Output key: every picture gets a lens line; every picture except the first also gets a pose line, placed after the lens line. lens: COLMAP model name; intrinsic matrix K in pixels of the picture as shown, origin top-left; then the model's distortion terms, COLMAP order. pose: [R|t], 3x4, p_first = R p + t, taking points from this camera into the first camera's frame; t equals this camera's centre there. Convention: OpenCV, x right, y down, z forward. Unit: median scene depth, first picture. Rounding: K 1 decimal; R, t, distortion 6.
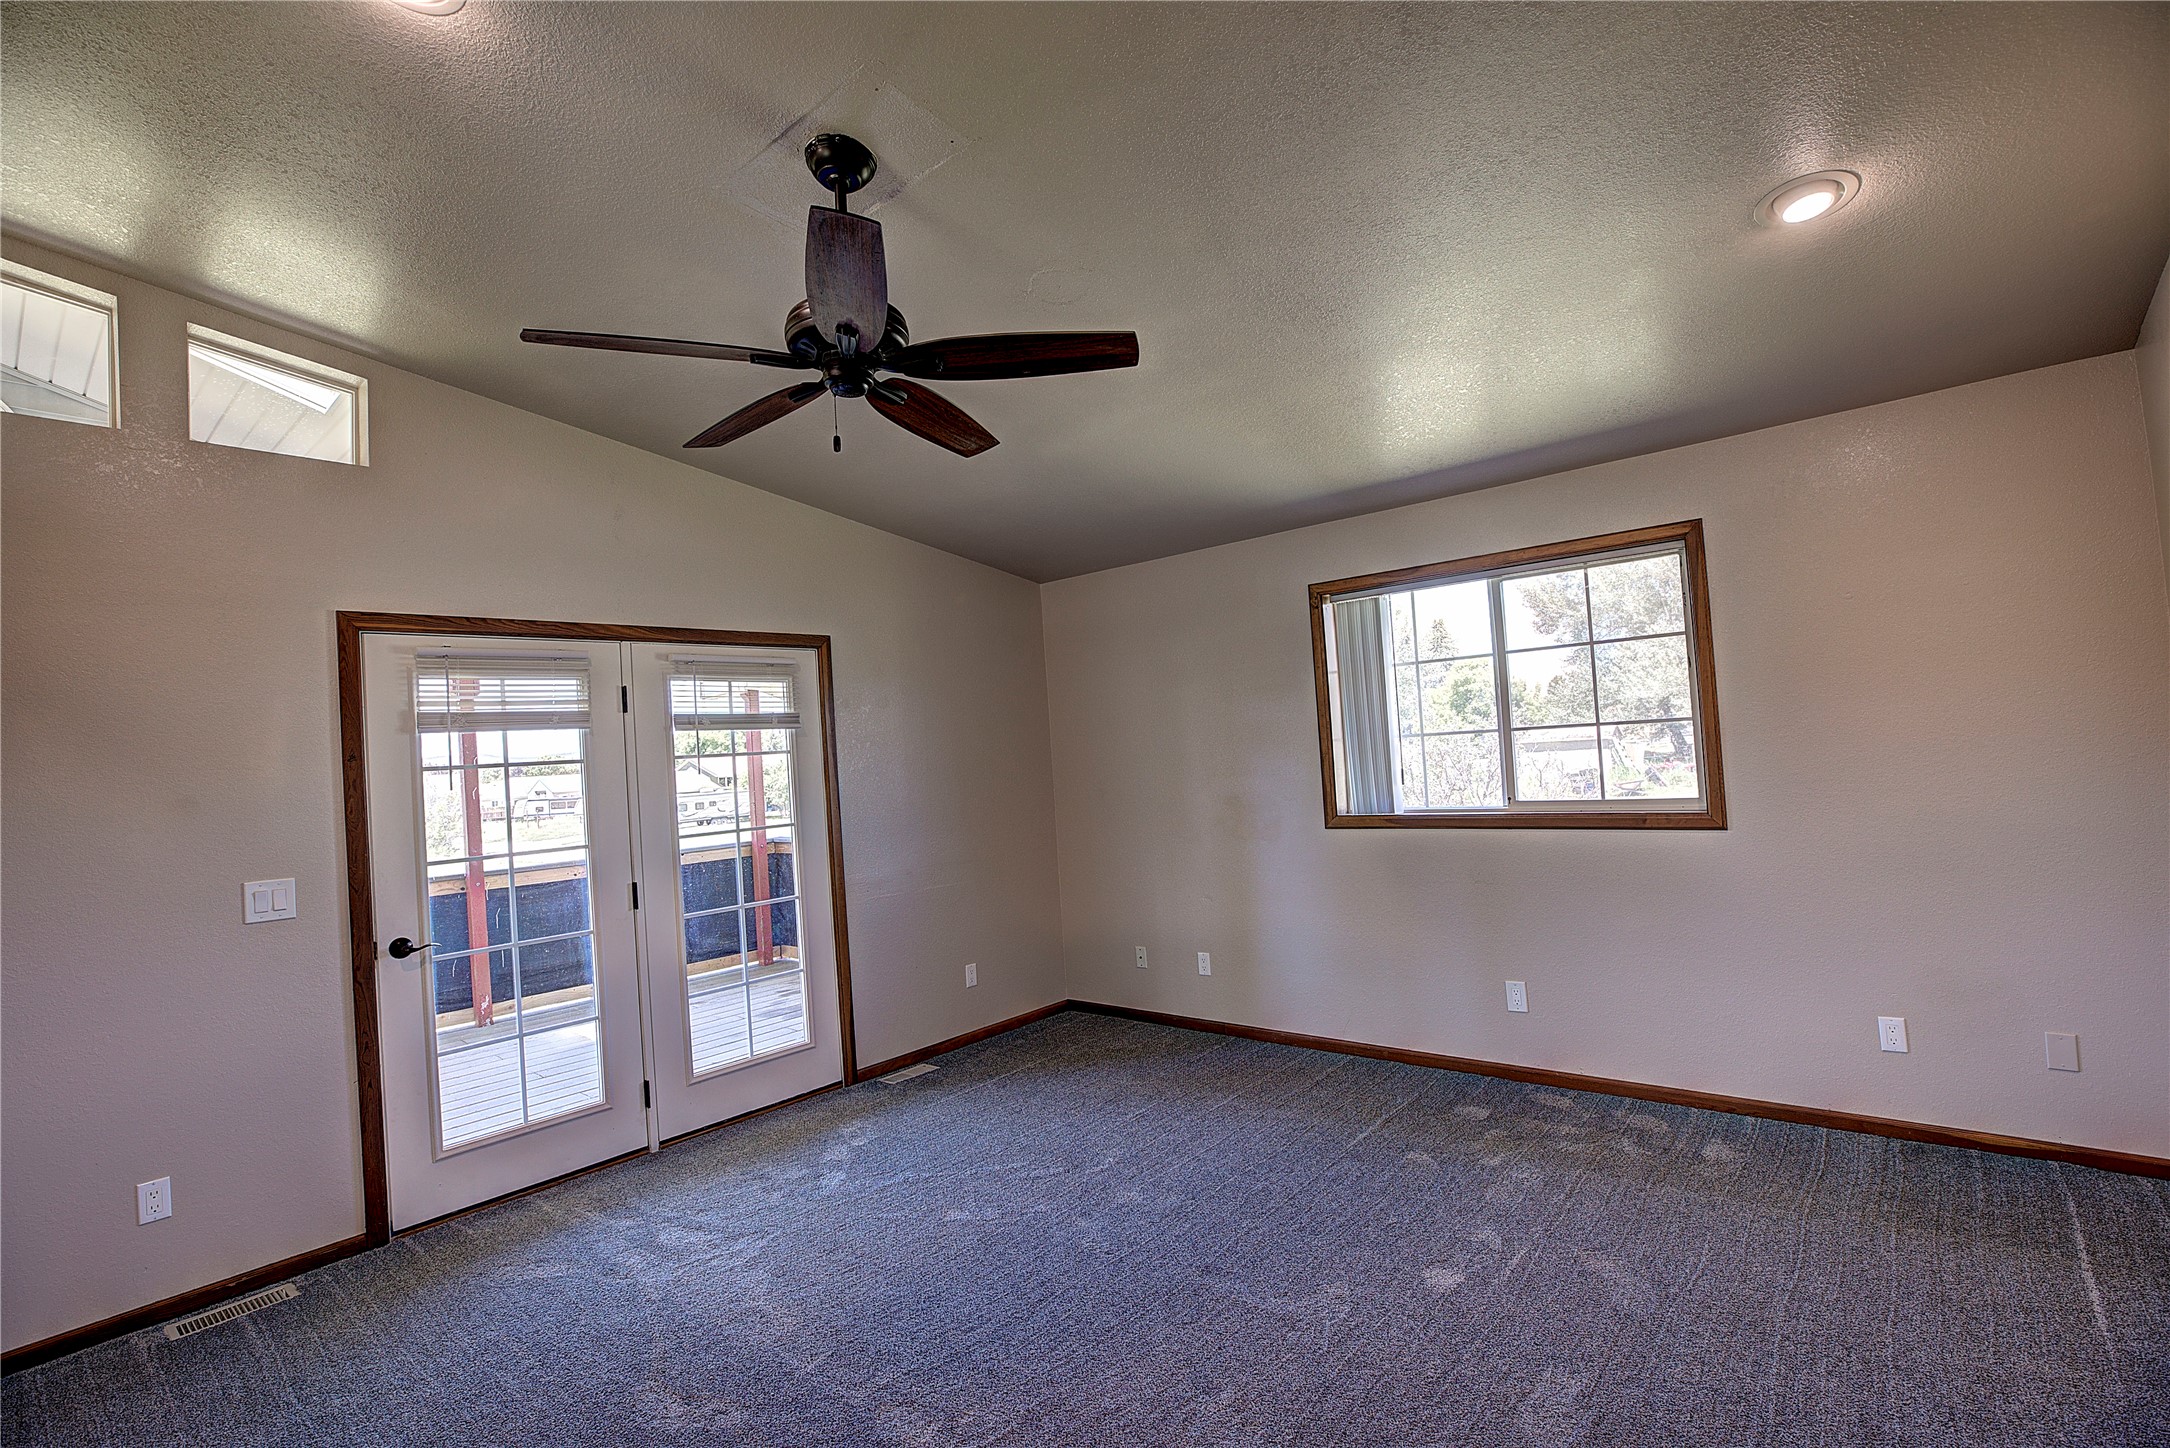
lens RADIAL K [[985.9, 0, 1078.7], [0, 985.9, 718.9], [0, 0, 1]] dist [-0.043583, 0.012465]
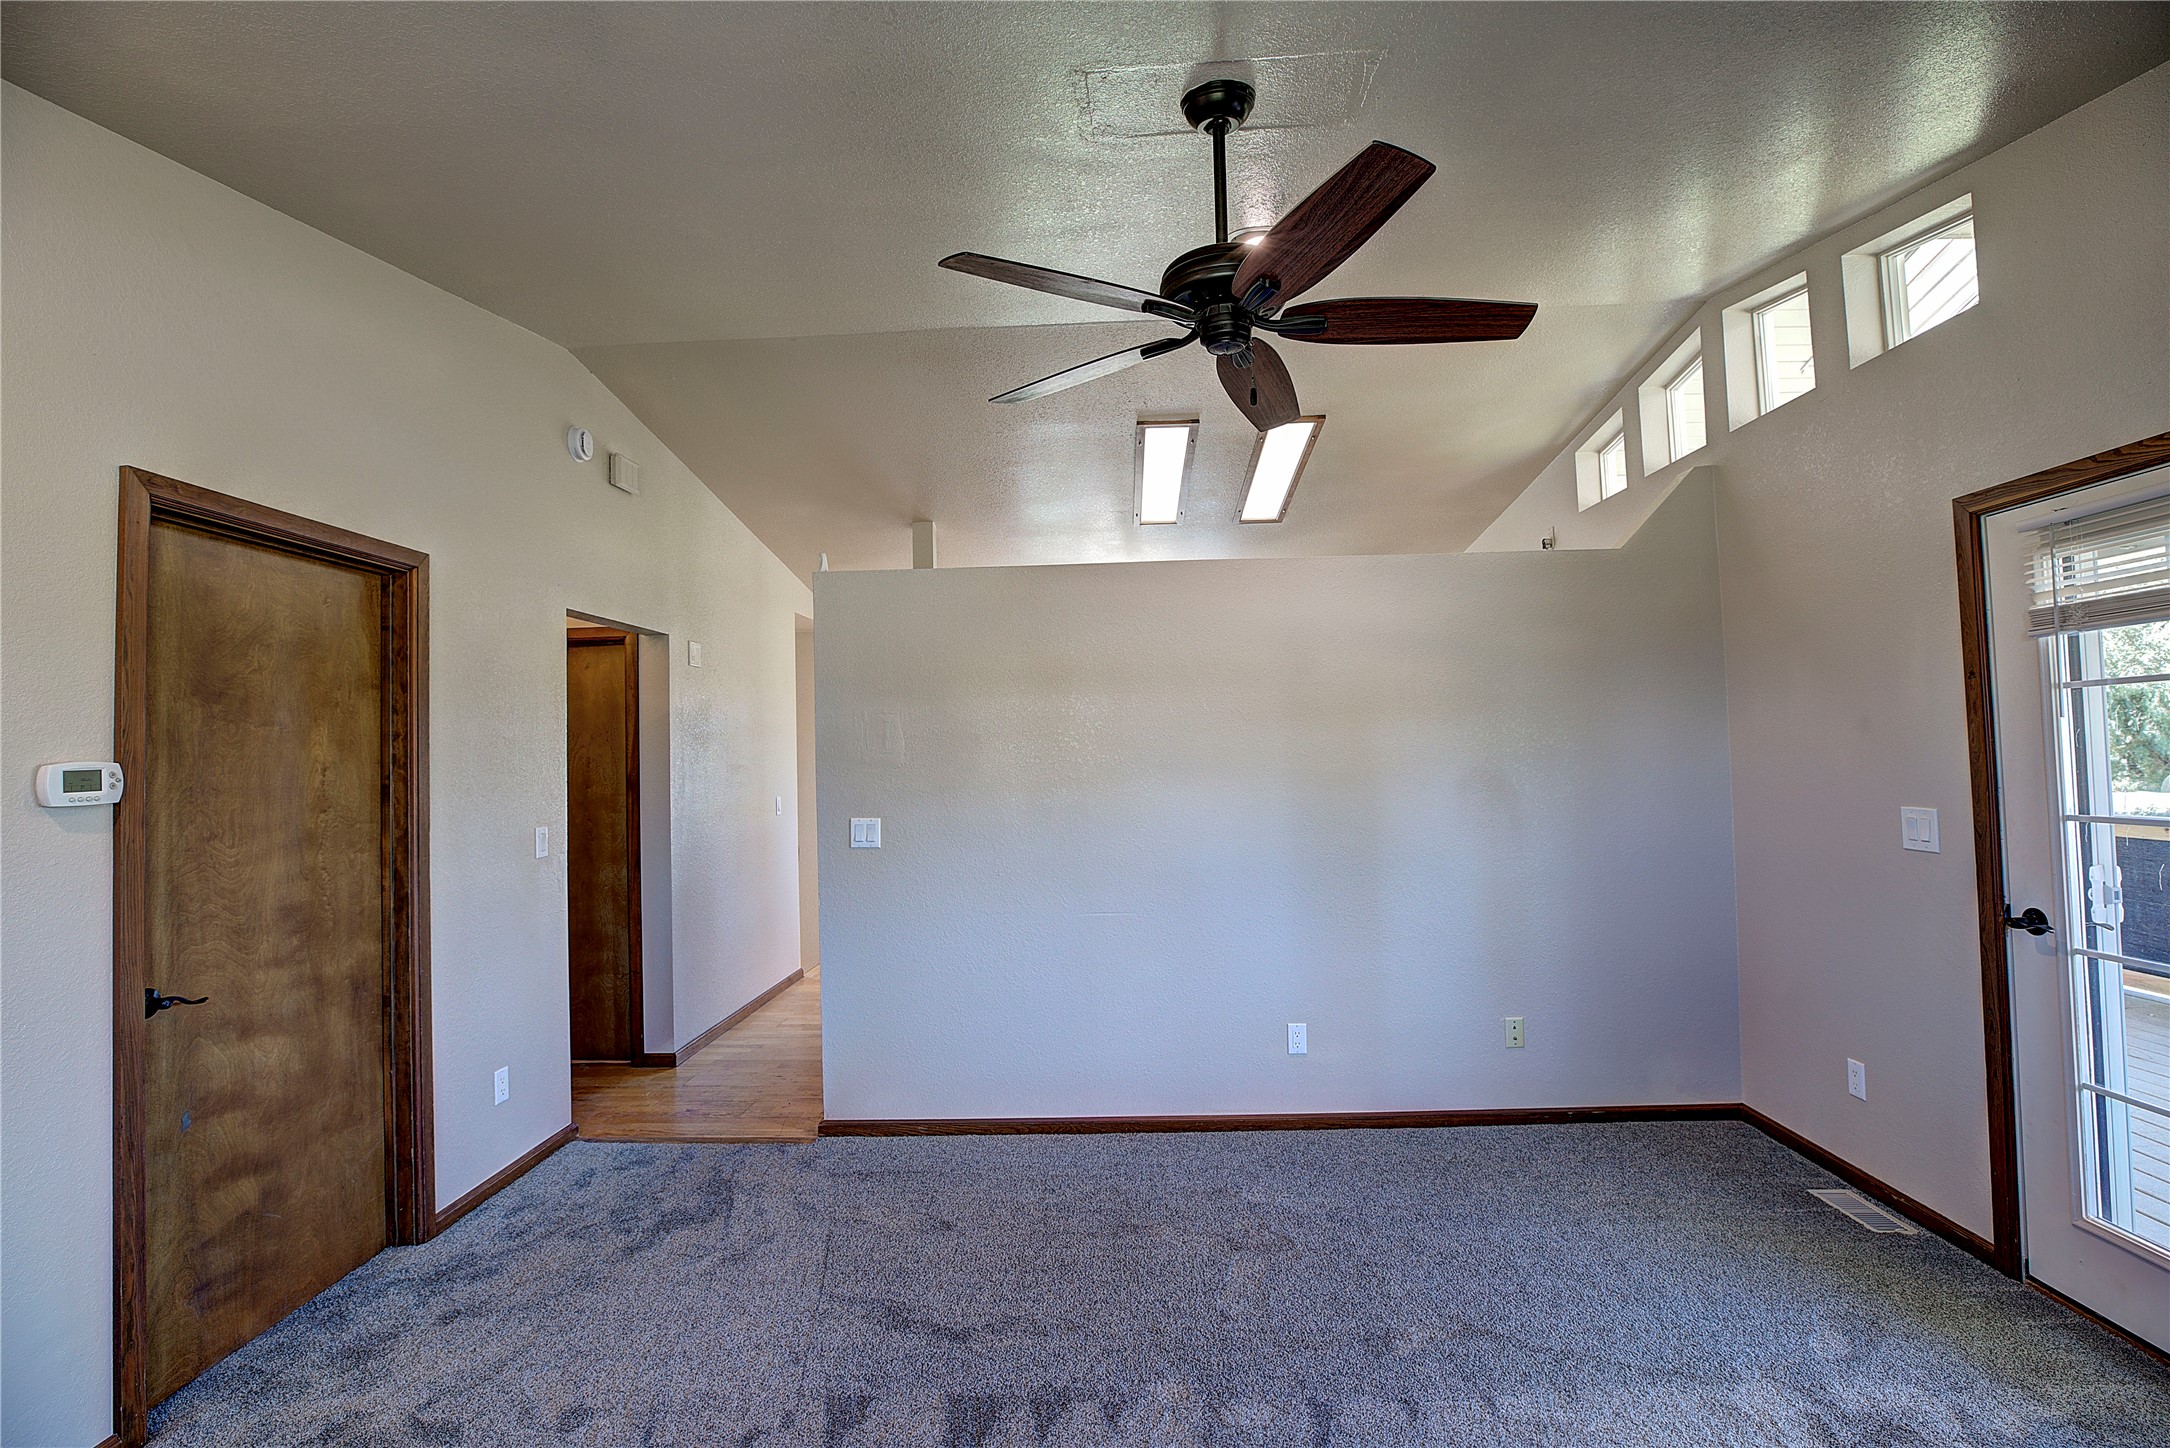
lens RADIAL K [[985.9, 0, 1072.9], [0, 985.9, 721.4], [0, 0, 1]] dist [-0.043583, 0.012465]
pose [[-0.801060, 0.067770, -0.594736, 0.350858], [0.098040, 0.995007, -0.018670, 0.020427], [0.590501, -0.073264, -0.803704, 1.204870]]
